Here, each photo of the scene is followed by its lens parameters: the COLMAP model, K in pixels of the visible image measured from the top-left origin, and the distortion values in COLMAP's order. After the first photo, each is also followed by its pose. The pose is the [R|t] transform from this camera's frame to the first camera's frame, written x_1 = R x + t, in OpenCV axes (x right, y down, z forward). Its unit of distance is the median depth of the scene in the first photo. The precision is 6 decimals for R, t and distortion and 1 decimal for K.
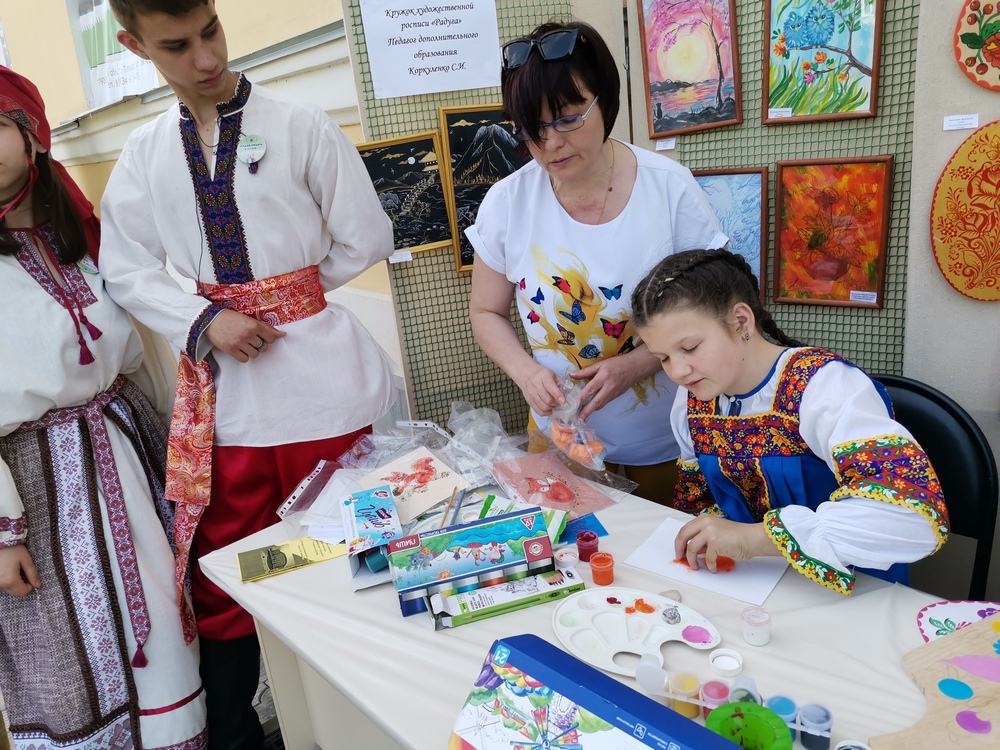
lens RADIAL K [[754.5, 0, 495.7], [0, 754.5, 378.2], [0, 0, 1]] dist [0.048586, -0.059818]
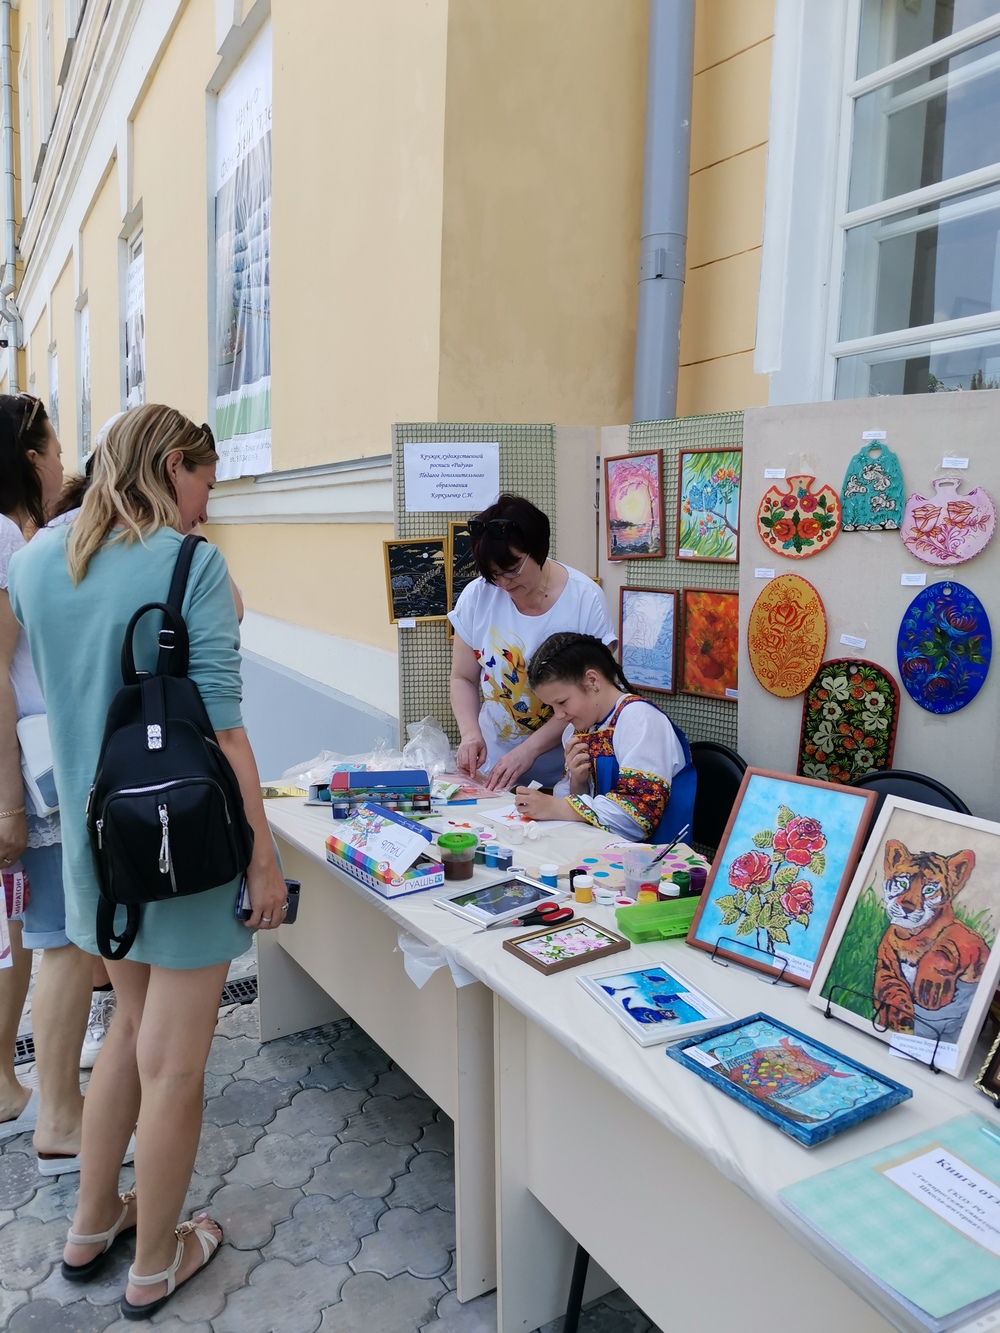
lens RADIAL K [[1005.8, 0, 473.6], [0, 1005.8, 646.1], [0, 0, 1]] dist [0.048586, -0.059818]
pose [[0.972667, 0.127833, -0.193849, 0.372565], [-0.161307, 0.972485, -0.168083, 0.176610], [0.167029, 0.194758, 0.966525, -0.767205]]
